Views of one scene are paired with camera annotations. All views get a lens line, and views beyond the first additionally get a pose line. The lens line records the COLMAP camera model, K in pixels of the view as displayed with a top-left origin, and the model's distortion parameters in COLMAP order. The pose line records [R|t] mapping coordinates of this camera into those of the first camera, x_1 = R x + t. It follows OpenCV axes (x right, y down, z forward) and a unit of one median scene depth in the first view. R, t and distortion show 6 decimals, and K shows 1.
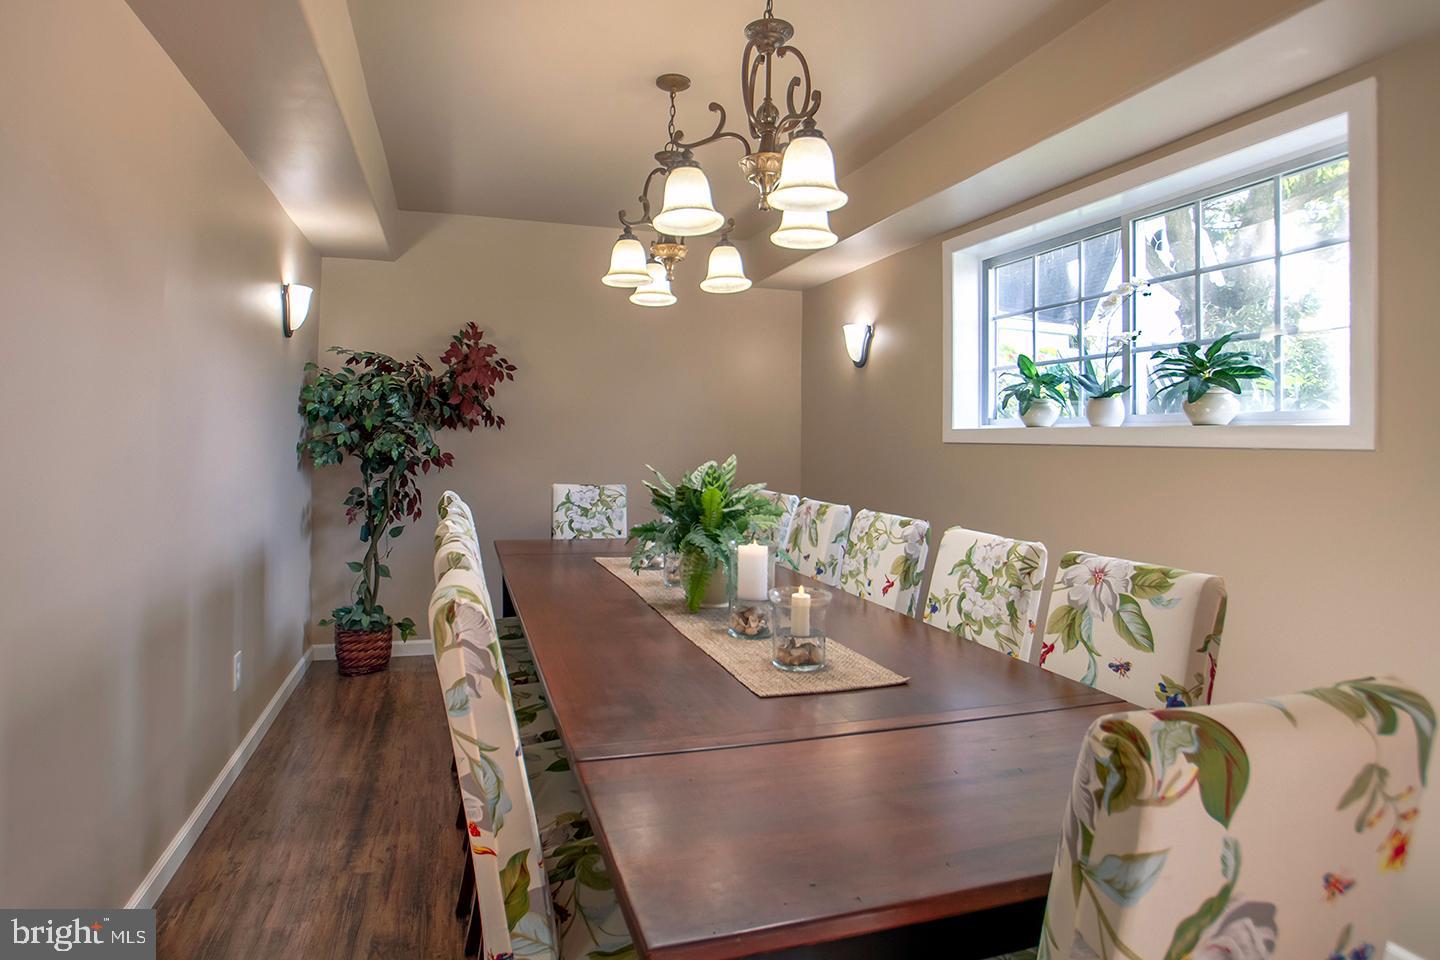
lens RADIAL K [[748.2, 0, 693.1], [0, 748.2, 459.2], [0, 0, 1]] dist [-0.078325, 0.037752]
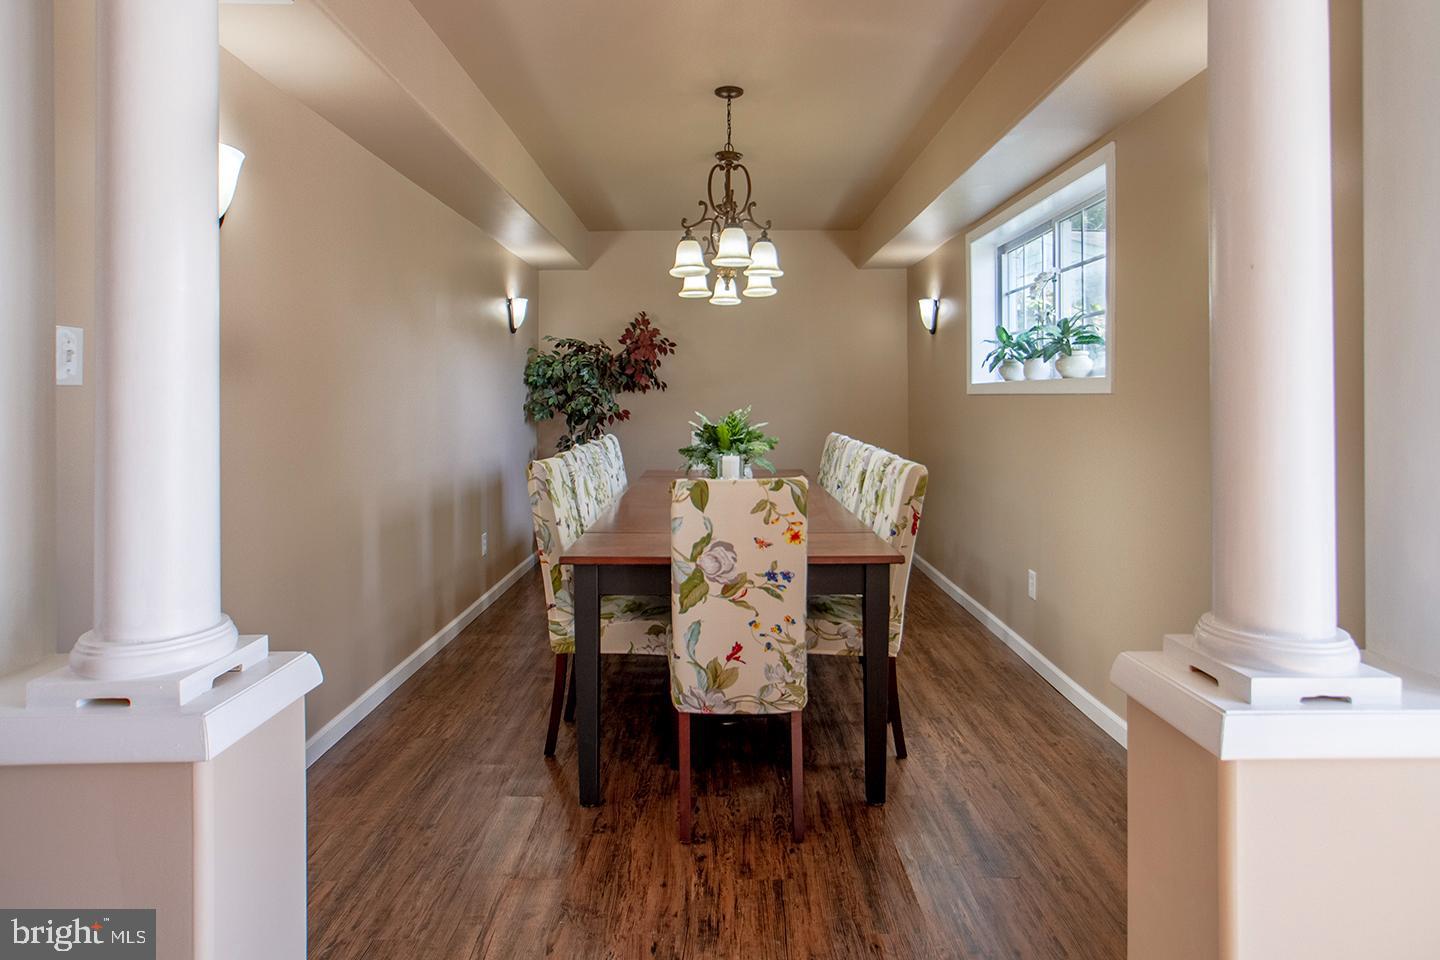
lens RADIAL K [[828.1, 0, 720.0], [0, 828.1, 480.0], [0, 0, 1]] dist [-0.035681, 0.002047]
pose [[0.948531, 0.010429, -0.316512, 0.341277], [0.012140, 0.997526, 0.069249, 0.018294], [0.316451, -0.069528, 0.946057, -0.427693]]
